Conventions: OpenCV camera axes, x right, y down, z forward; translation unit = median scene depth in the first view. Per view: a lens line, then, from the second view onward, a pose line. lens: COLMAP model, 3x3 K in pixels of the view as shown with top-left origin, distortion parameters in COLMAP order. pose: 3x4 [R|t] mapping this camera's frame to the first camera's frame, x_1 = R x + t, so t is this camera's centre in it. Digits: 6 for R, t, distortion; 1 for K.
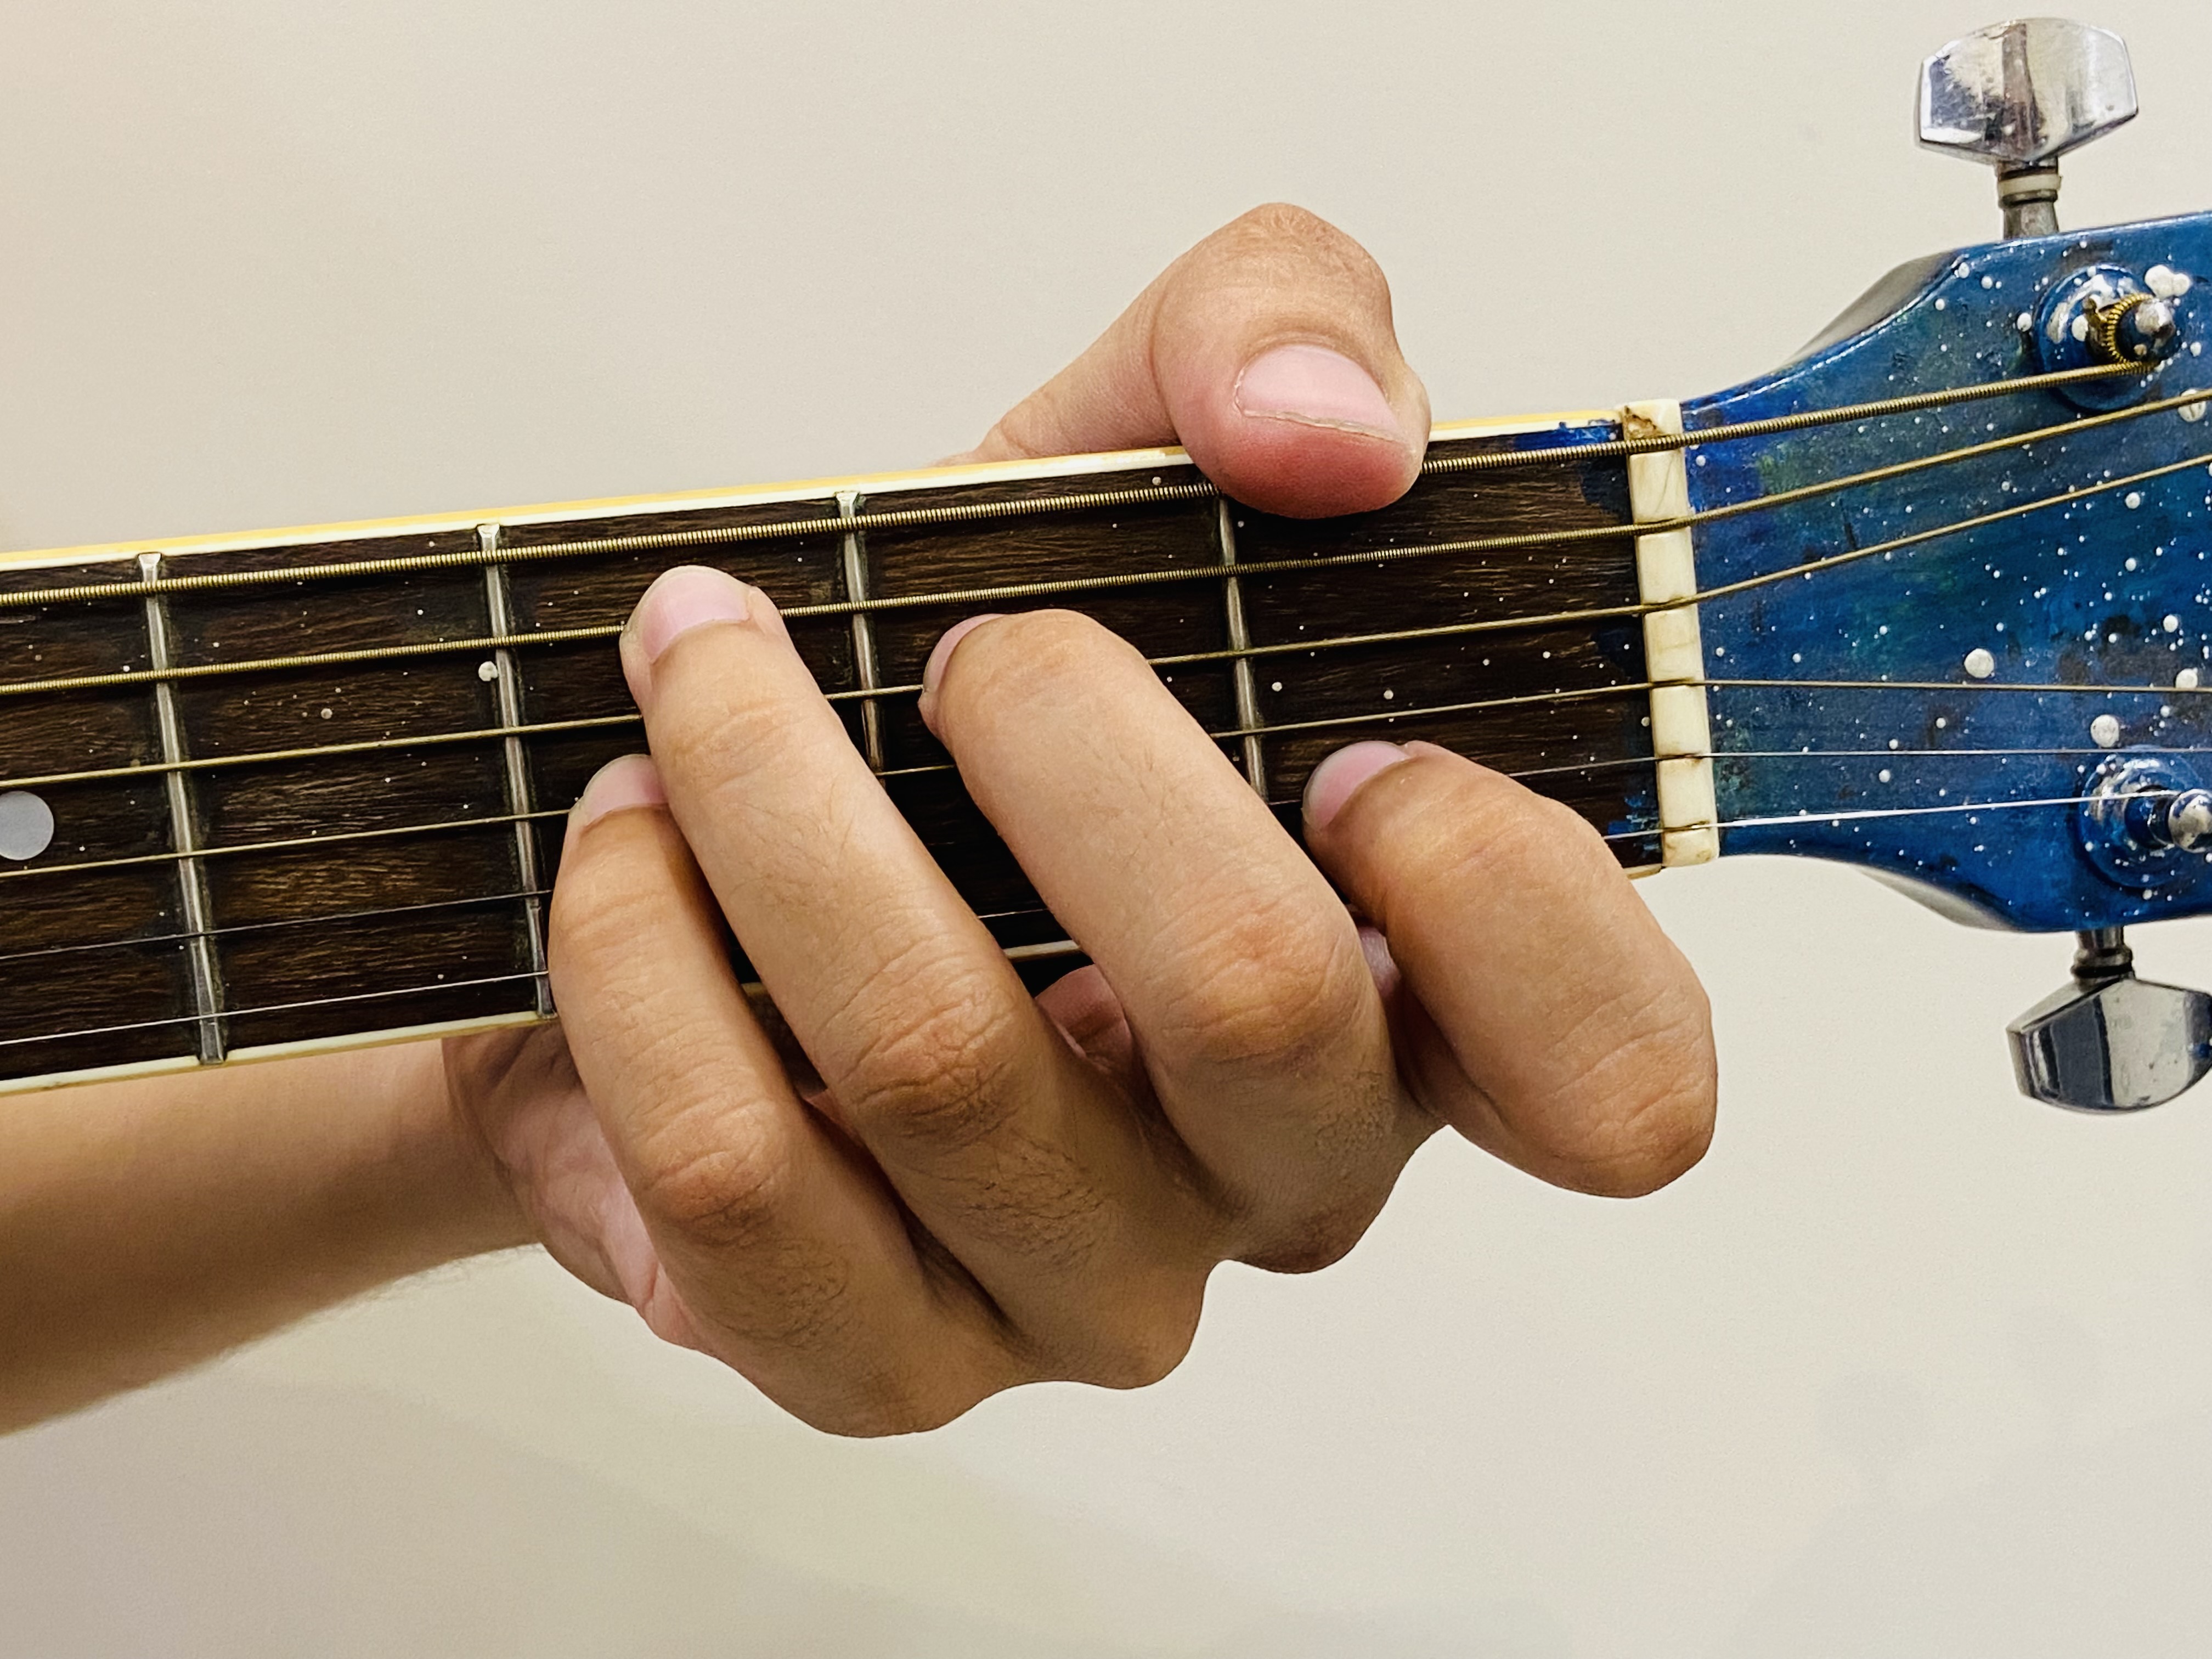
lens RADIAL K [[3096.1, 0, 1118.1], [0, 3096.1, 823.4], [0, 0, 1]] dist [0.120684, -0.149574]
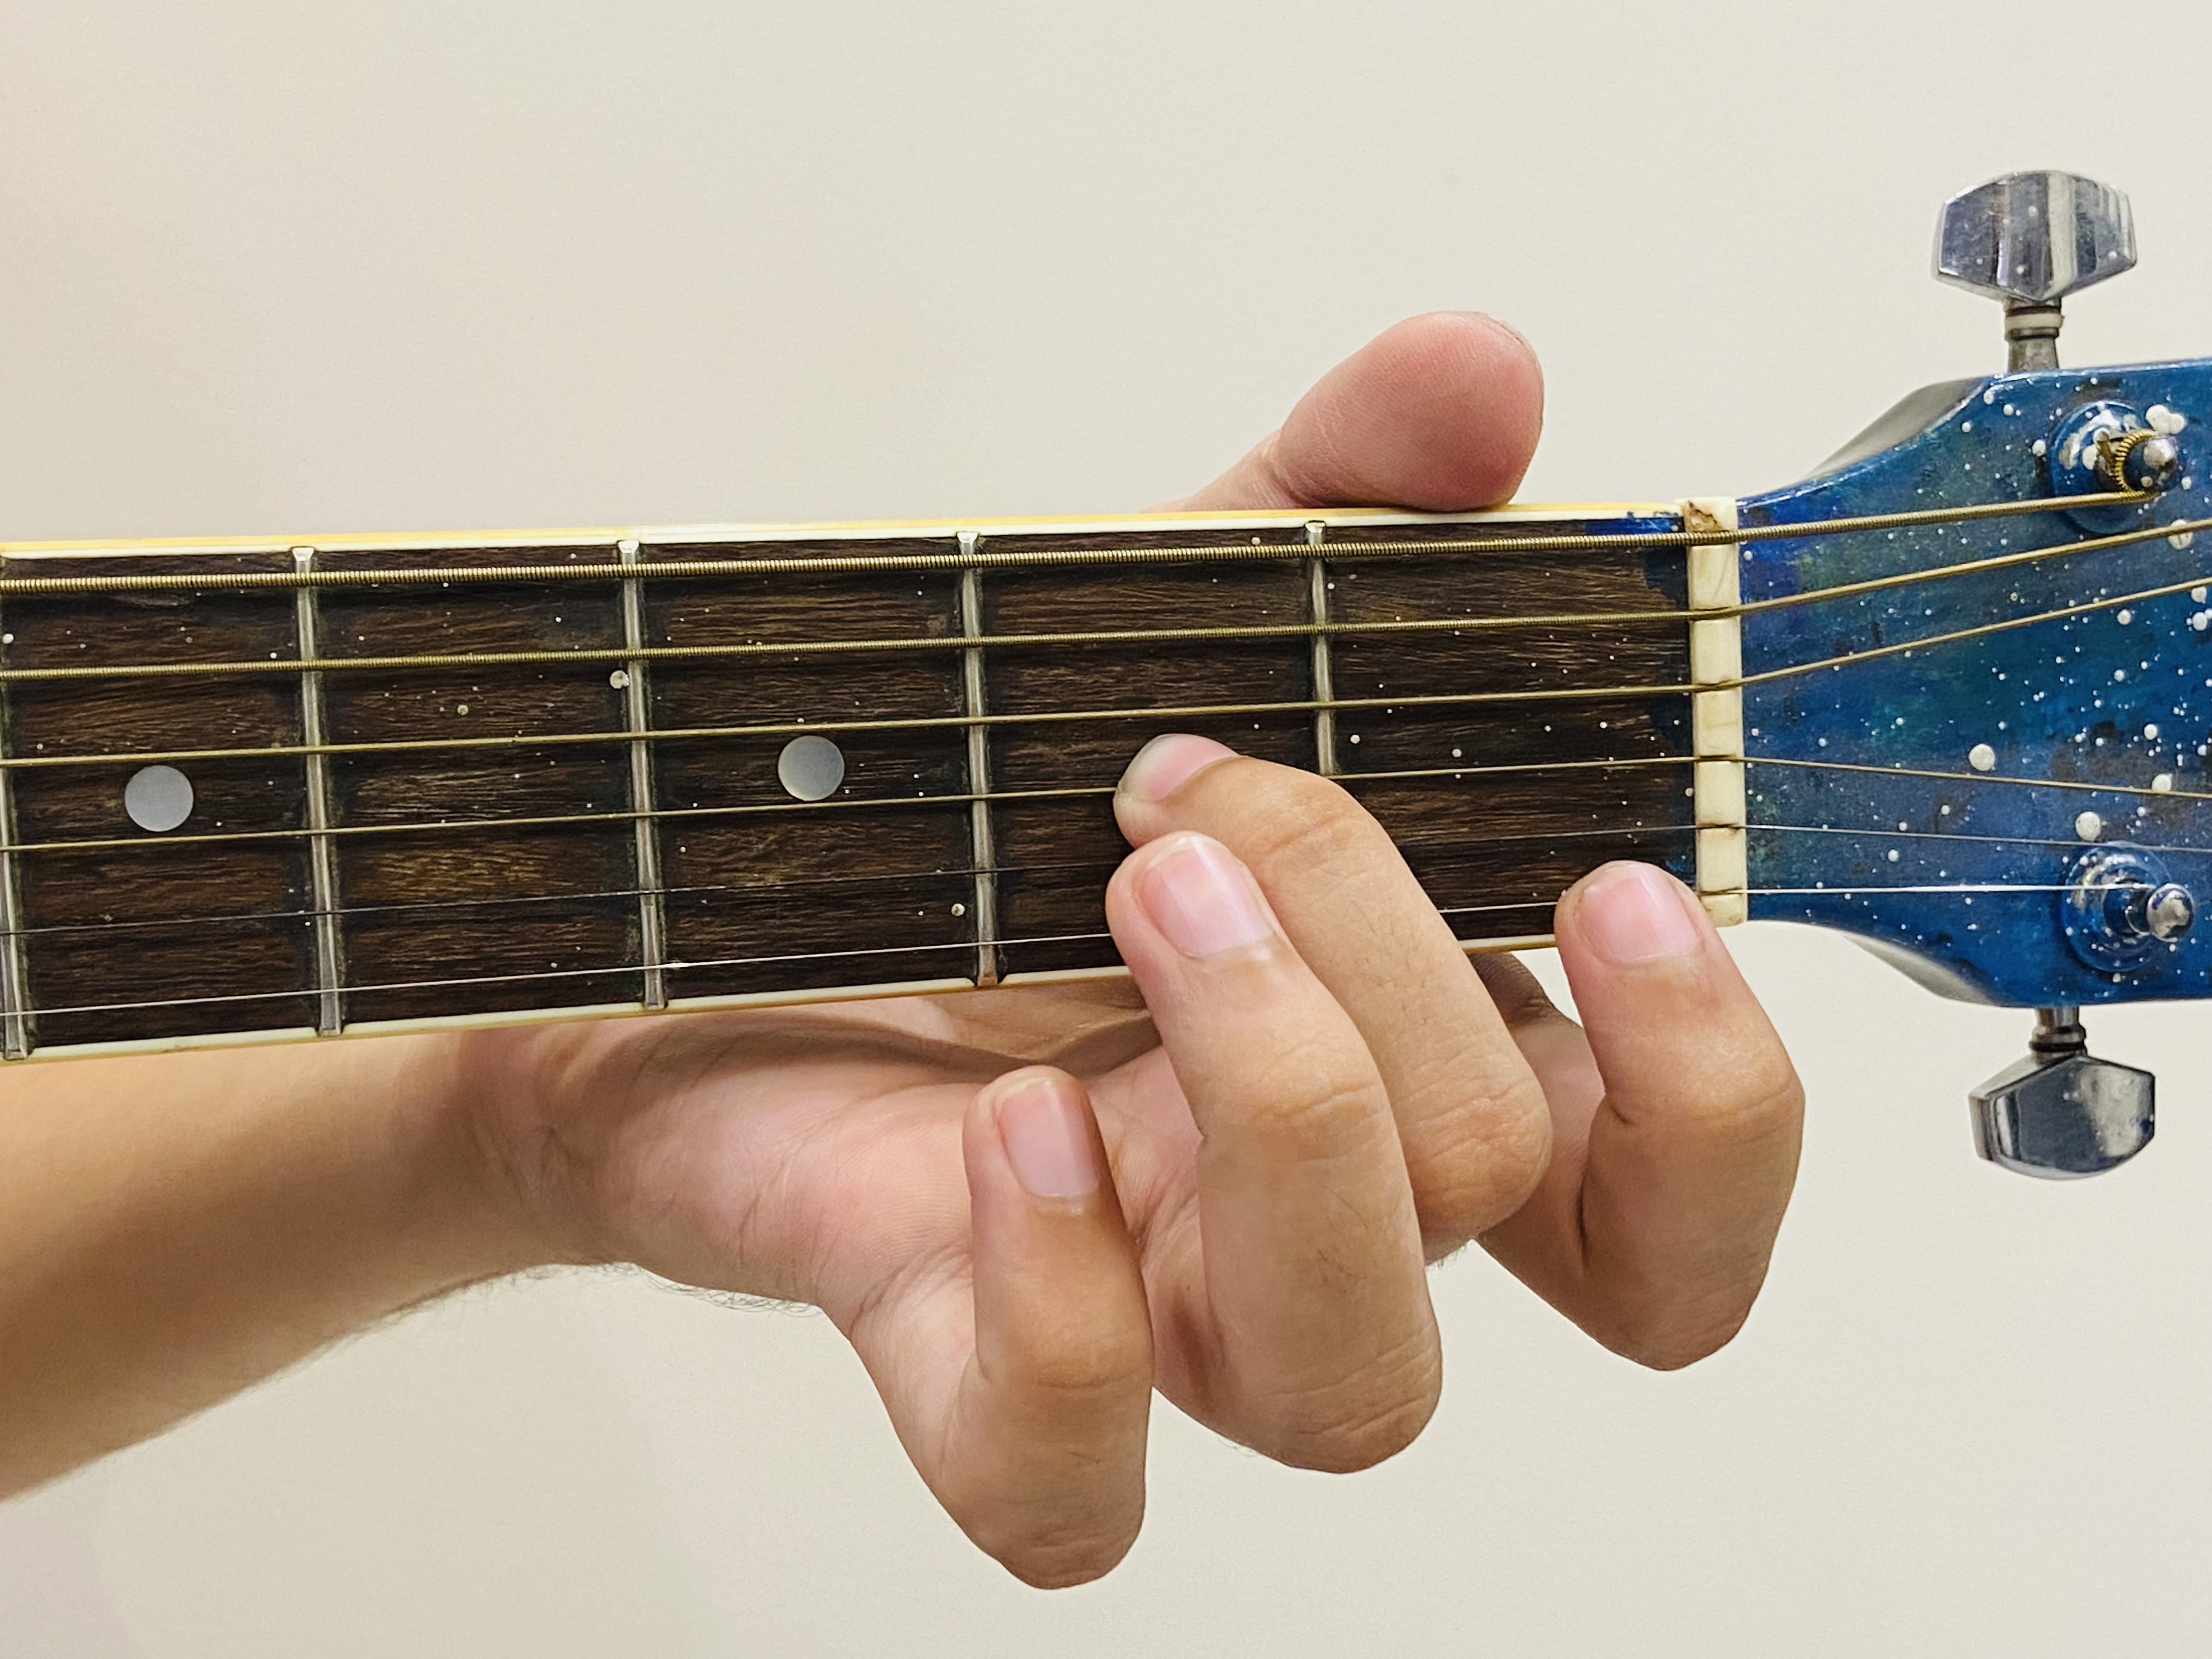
lens RADIAL K [[3096.1, 0, 1118.1], [0, 3096.1, 823.4], [0, 0, 1]] dist [0.120684, -0.149574]
pose [[0.995479, 0.059267, 0.074217, -0.108213], [-0.058232, 0.998174, -0.016043, 0.007045], [-0.075033, 0.011648, 0.997113, -0.065355]]
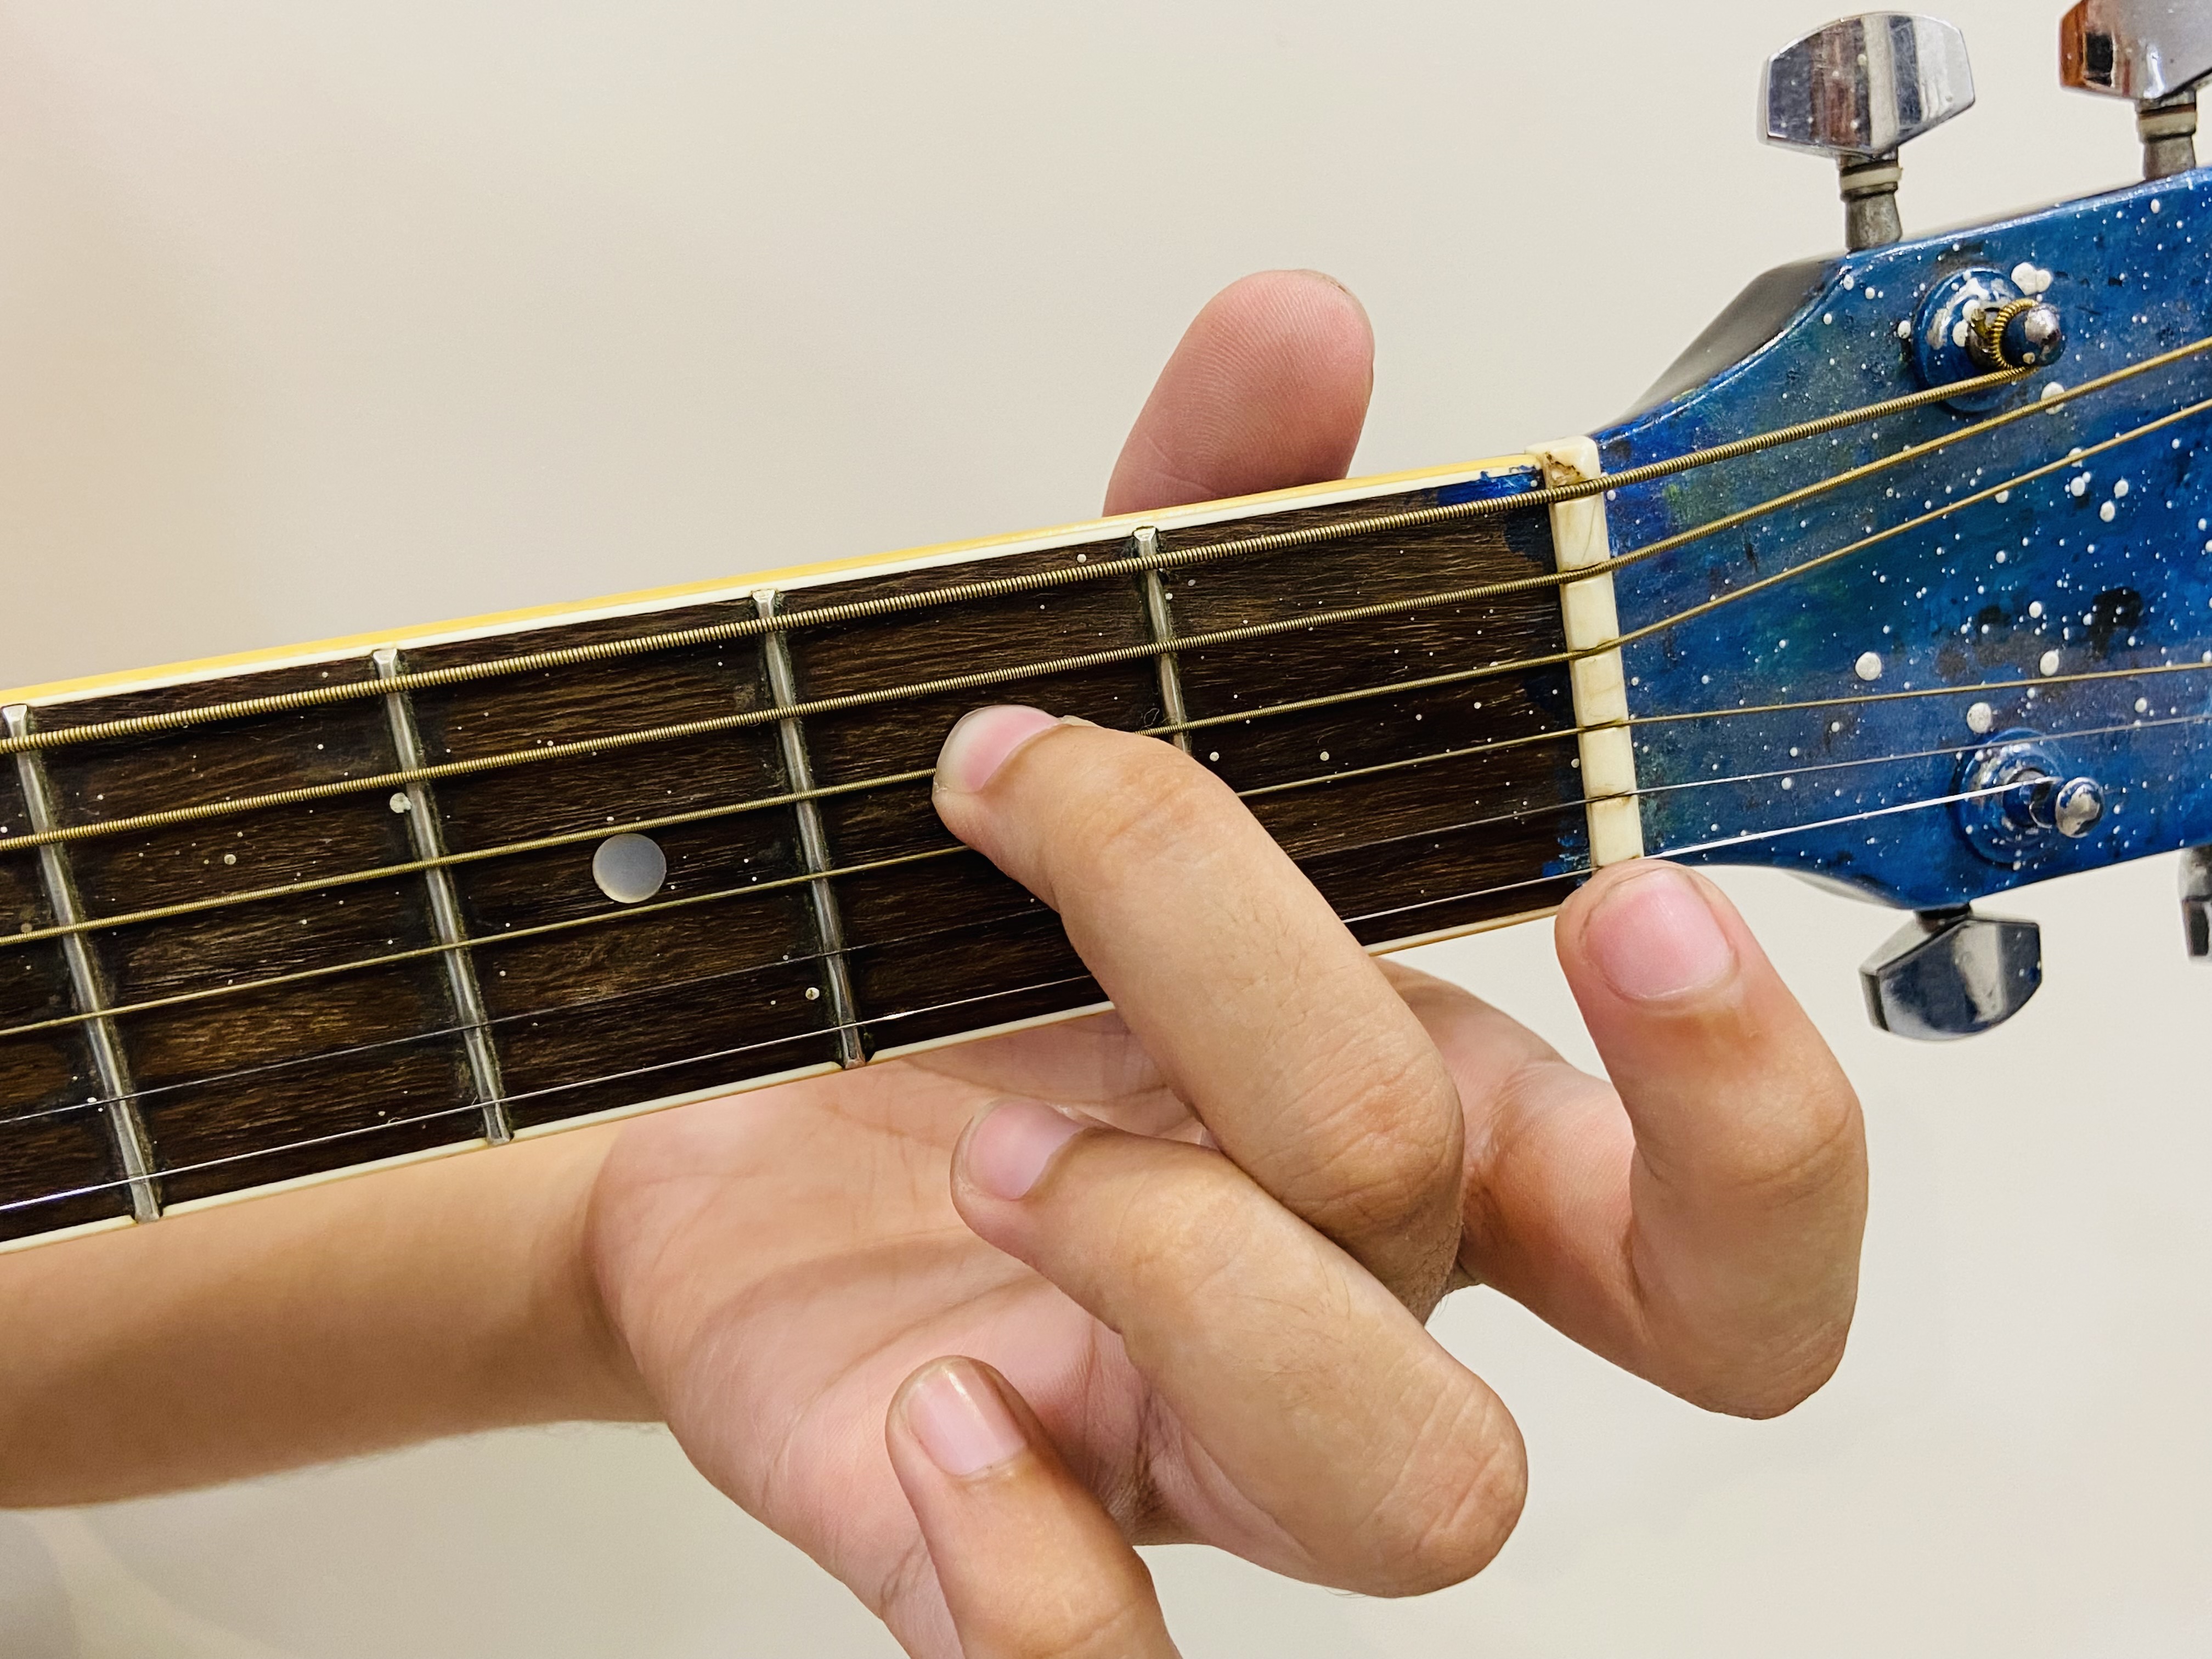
lens RADIAL K [[2237.6, 0, 1115.9], [0, 2237.6, 814.7], [0, 0, 1]] dist [0.110903, -0.127071]
pose [[0.993106, -0.074890, 0.090181, -0.046314], [0.063642, 0.990521, 0.121726, -0.114910], [-0.098442, -0.115148, 0.988459, 0.288083]]
